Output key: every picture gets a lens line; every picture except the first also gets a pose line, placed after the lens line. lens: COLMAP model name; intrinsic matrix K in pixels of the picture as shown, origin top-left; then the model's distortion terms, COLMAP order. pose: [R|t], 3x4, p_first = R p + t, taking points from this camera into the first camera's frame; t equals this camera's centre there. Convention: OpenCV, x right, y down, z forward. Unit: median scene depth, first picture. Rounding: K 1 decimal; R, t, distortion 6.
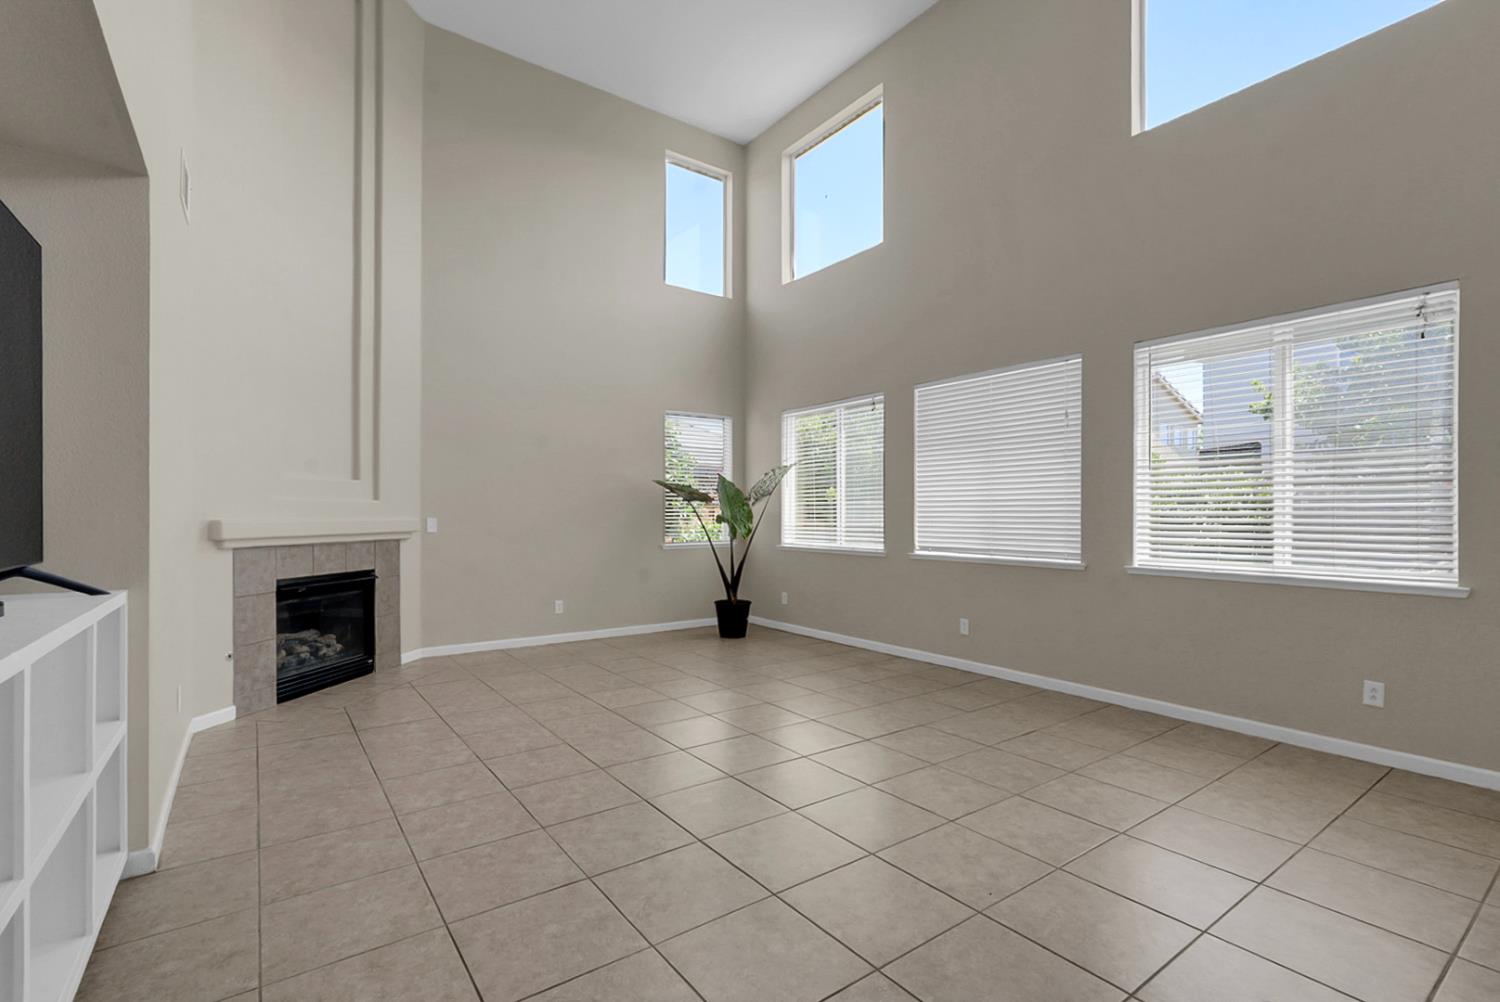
lens RADIAL K [[680.1, 0, 761.7], [0, 680.1, 516.0], [0, 0, 1]] dist [-0.000630, -0.000207]
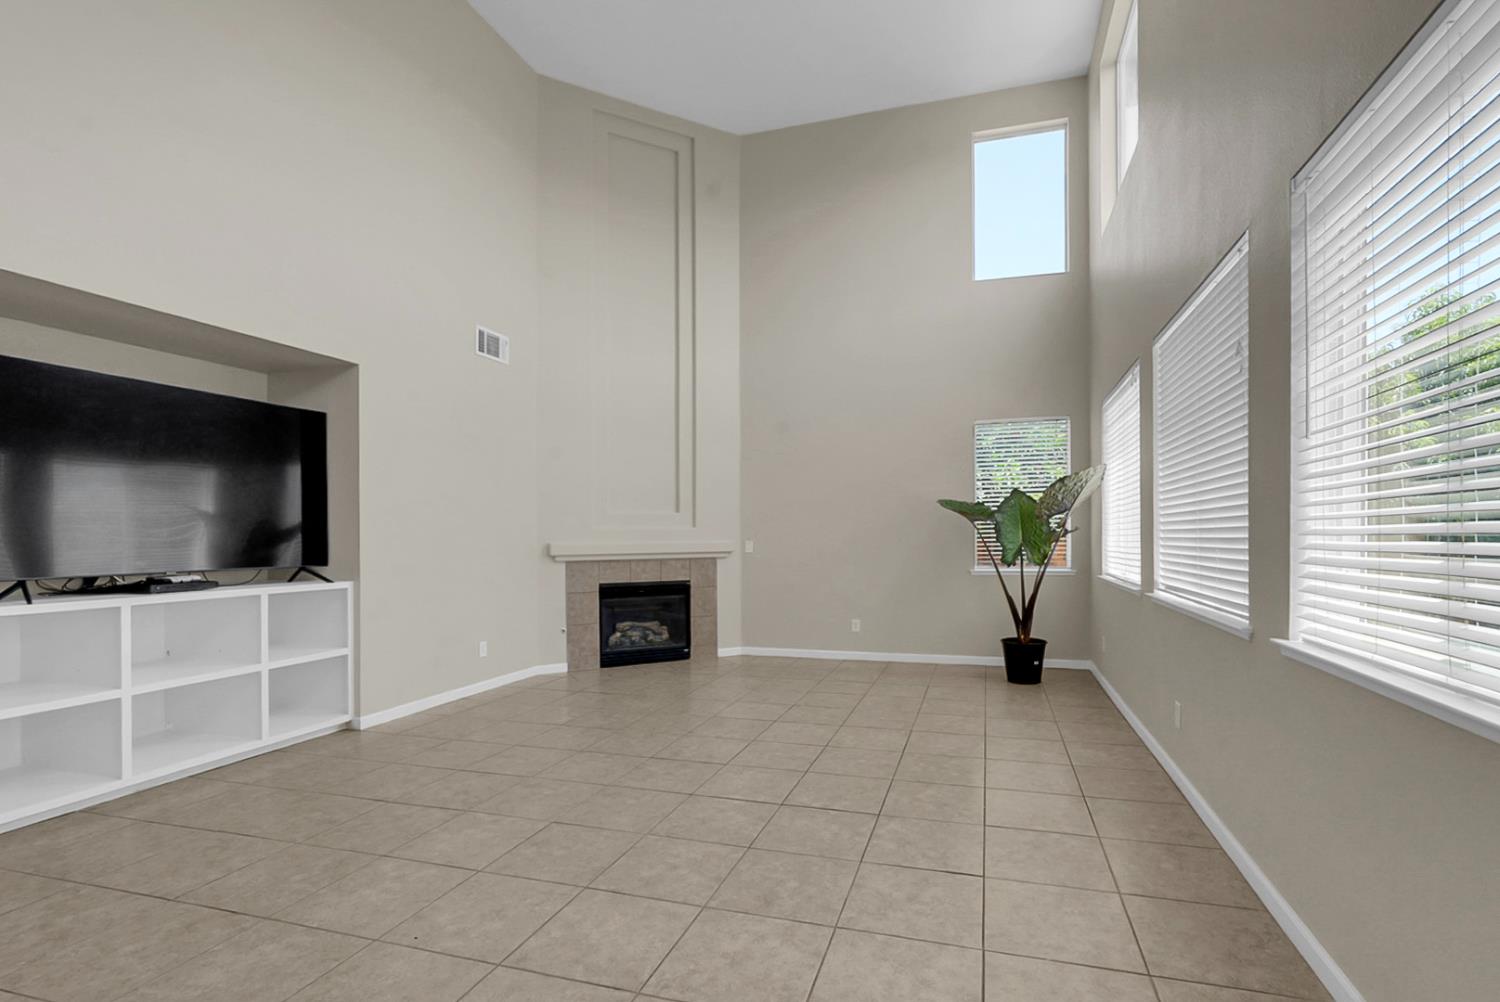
lens RADIAL K [[688.2, 0, 796.8], [0, 688.2, 536.8], [0, 0, 1]] dist [-0.001762, 0.000174]
pose [[0.612239, -0.005559, -0.790653, 0.613824], [0.006616, 0.999976, -0.001908, -0.001806], [0.790645, -0.004063, 0.612261, 0.356954]]
